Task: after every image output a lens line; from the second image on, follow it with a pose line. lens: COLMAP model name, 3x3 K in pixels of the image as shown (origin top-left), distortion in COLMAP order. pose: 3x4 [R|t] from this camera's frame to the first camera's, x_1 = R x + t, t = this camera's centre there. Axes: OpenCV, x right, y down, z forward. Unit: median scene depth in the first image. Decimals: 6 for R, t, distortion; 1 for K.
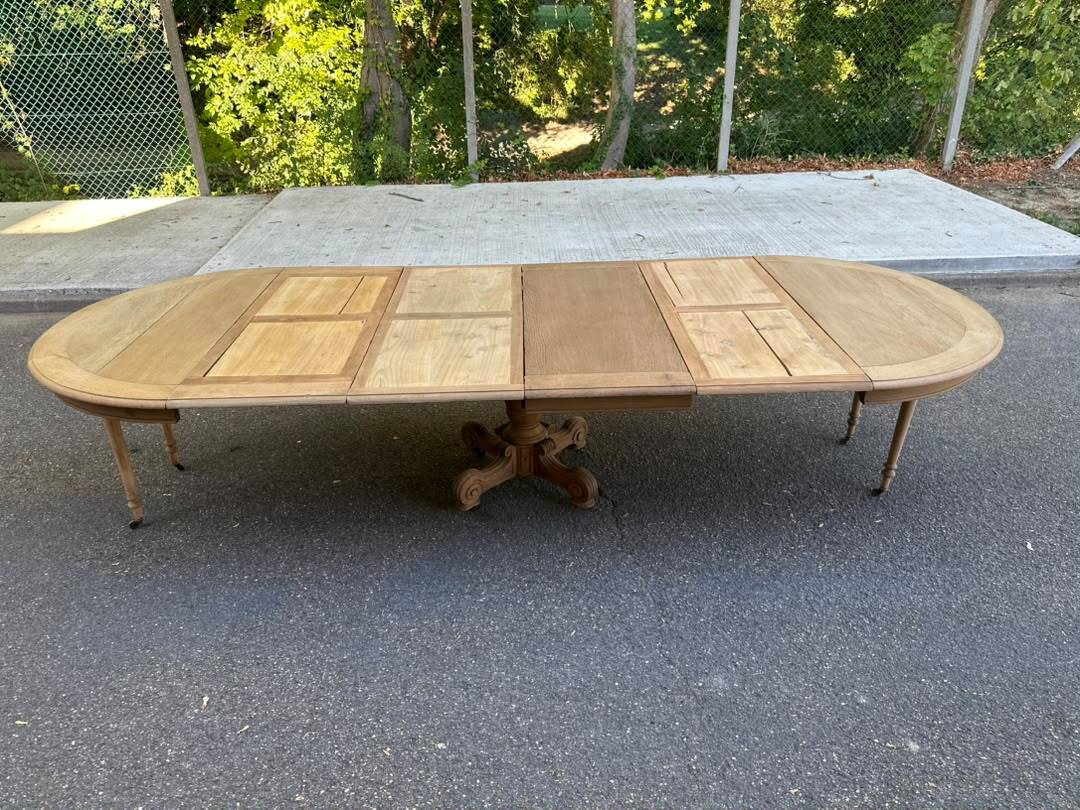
lens RADIAL K [[754.7, 0, 531.8], [0, 754.7, 401.7], [0, 0, 1]] dist [0.080241, -0.083421]
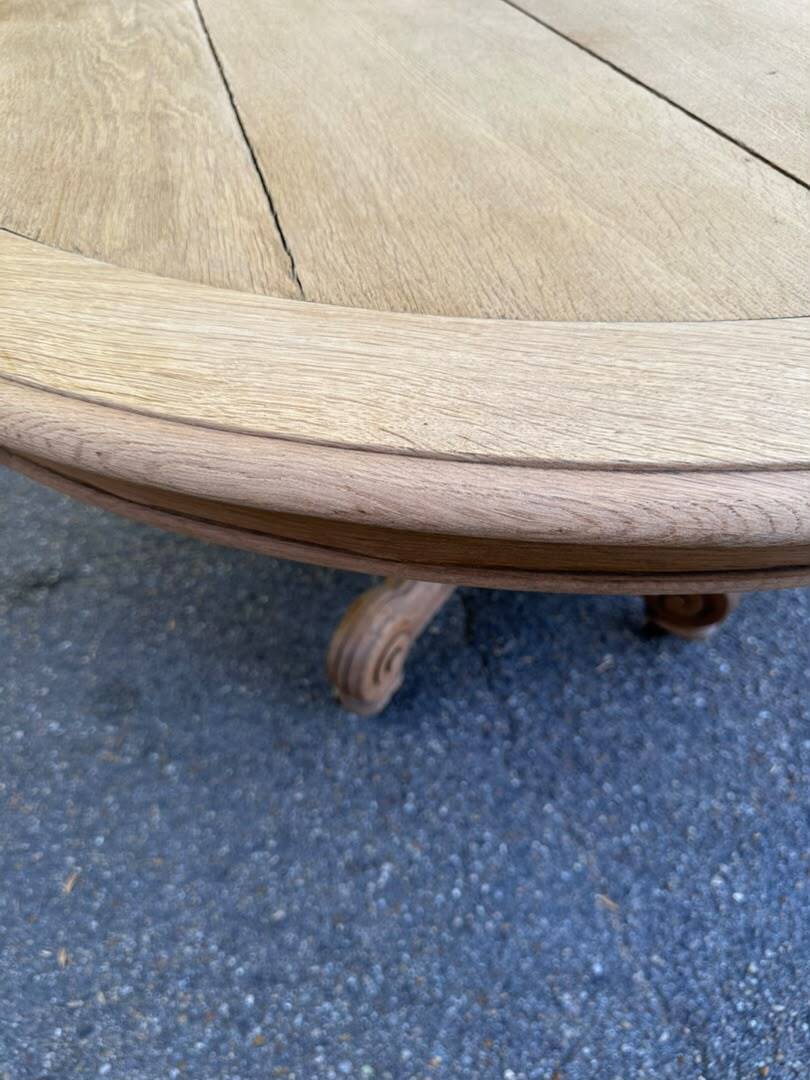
lens RADIAL K [[752.2, 0, 384.6], [0, 752.2, 518.5], [0, 0, 1]] dist [0.034142, -0.050208]
pose [[0.985703, -0.116161, 0.122054, 0.026201], [0.071655, 0.944600, 0.320307, -0.029303], [-0.152499, -0.306981, 0.939418, 0.645890]]
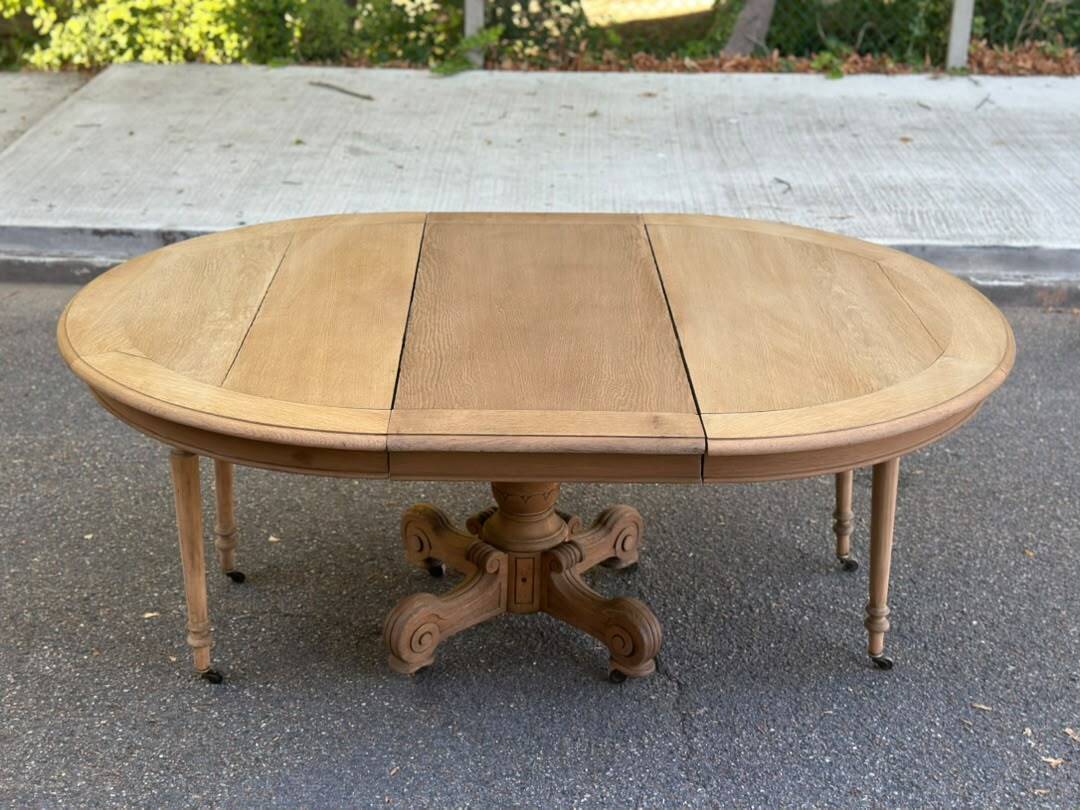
lens RADIAL K [[1499.2, 0, 535.4], [0, 1499.2, 404.3], [0, 0, 1]] dist [0.104693, 0.000000]
pose [[0.997984, 0.052474, -0.035697, 0.035677], [-0.054758, 0.996294, -0.066327, 0.016313], [0.032084, 0.068148, 0.997159, -0.034558]]
